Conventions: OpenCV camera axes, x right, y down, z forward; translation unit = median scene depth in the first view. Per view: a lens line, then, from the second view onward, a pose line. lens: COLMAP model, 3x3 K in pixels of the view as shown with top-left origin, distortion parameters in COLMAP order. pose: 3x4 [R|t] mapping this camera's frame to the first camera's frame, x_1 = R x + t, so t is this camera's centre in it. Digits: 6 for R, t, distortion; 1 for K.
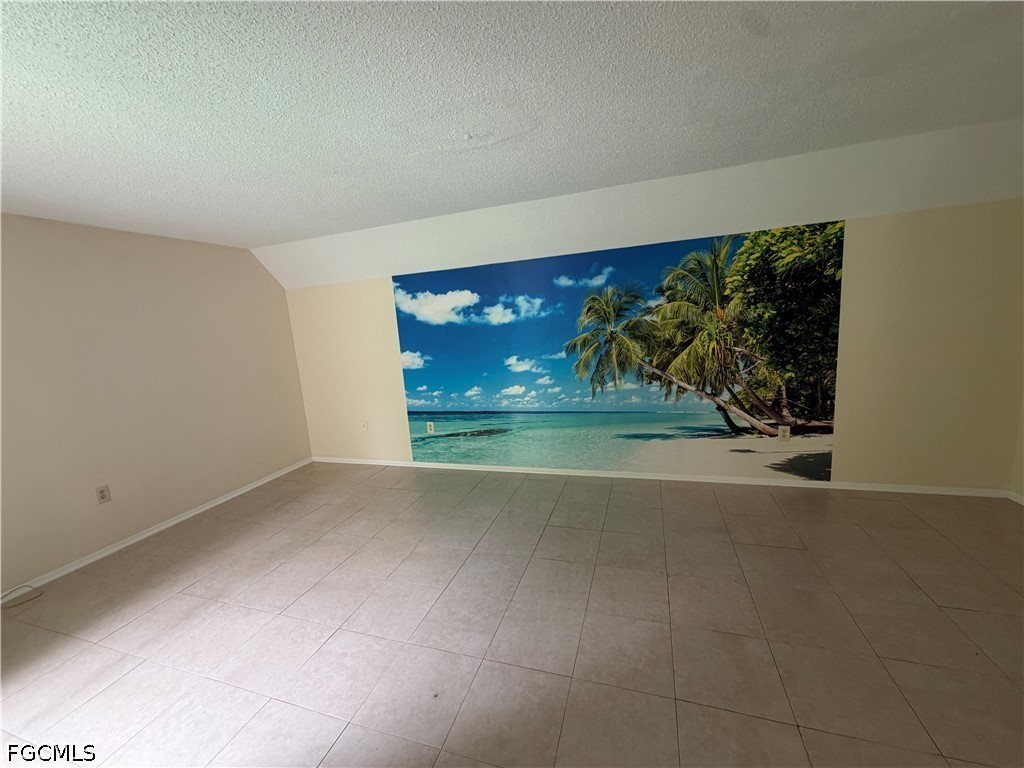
lens RADIAL K [[407.8, 0, 511.1], [0, 407.8, 386.2], [0, 0, 1]] dist [-0.000087, 0.000203]
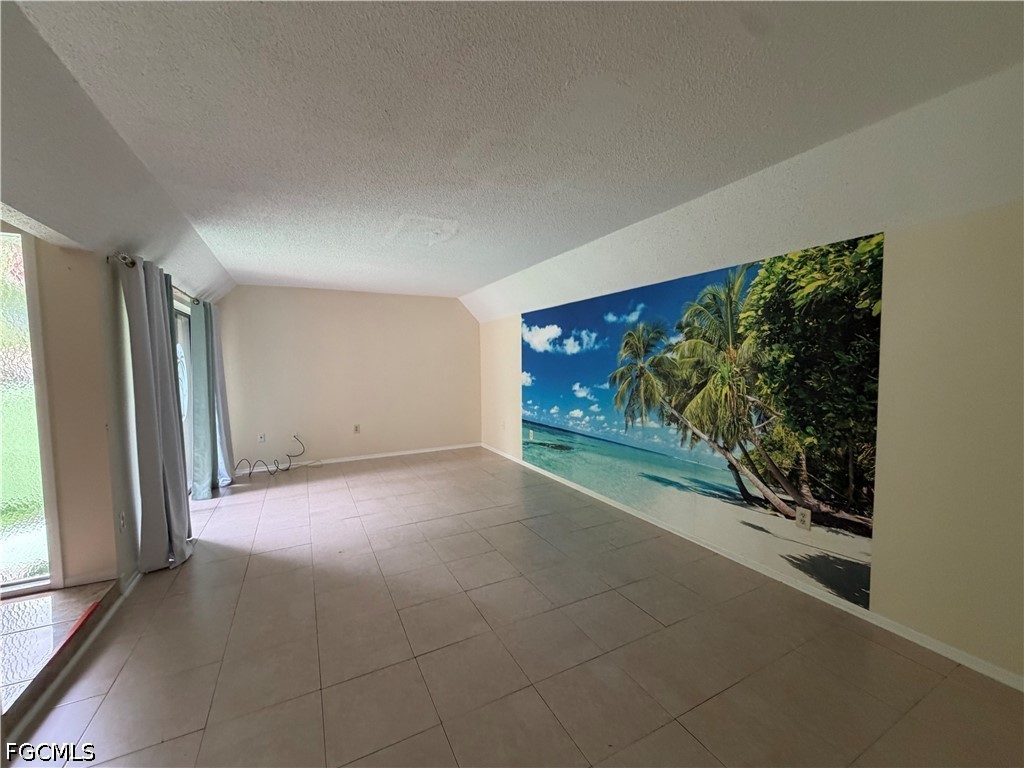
lens RADIAL K [[407.8, 0, 511.1], [0, 407.8, 386.2], [0, 0, 1]] dist [-0.000087, 0.000203]
pose [[0.716242, 0.109018, -0.689284, 0.757416], [-0.156319, 0.987687, -0.006219, -0.033554], [0.680119, 0.112203, 0.724465, 0.069447]]
